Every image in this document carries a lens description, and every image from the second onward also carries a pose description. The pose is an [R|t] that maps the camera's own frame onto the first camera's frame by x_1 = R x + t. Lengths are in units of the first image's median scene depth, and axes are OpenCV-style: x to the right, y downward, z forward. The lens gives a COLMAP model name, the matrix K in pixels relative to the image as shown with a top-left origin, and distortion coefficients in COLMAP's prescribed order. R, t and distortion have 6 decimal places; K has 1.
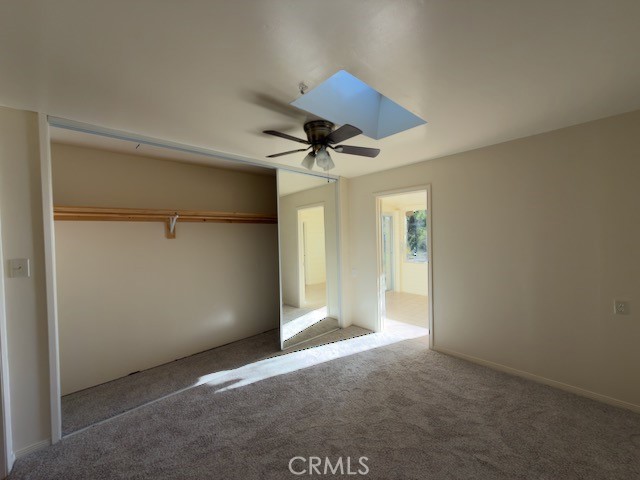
lens RADIAL K [[255.2, 0, 317.5], [0, 255.2, 239.3], [0, 0, 1]] dist [-0.000908, 0.000178]
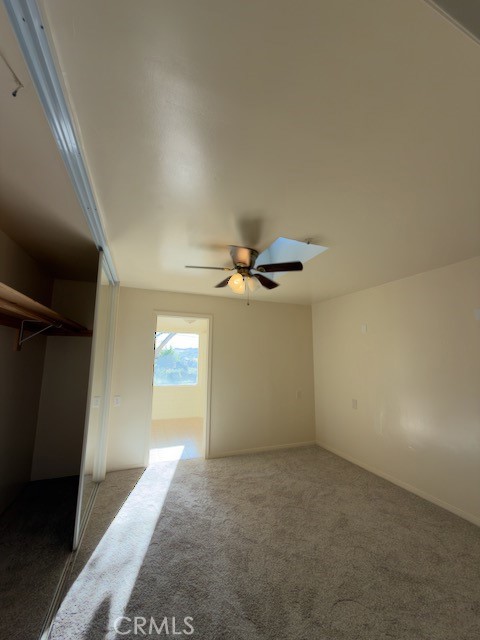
lens RADIAL K [[255.2, 0, 239.1], [0, 255.2, 320.3], [0, 0, 1]] dist [-0.000908, 0.000178]
pose [[0.372156, 0.160395, 0.914206, -0.767199], [-0.009907, 0.985586, -0.168885, 0.019242], [-0.928117, 0.053794, 0.368381, 0.509630]]
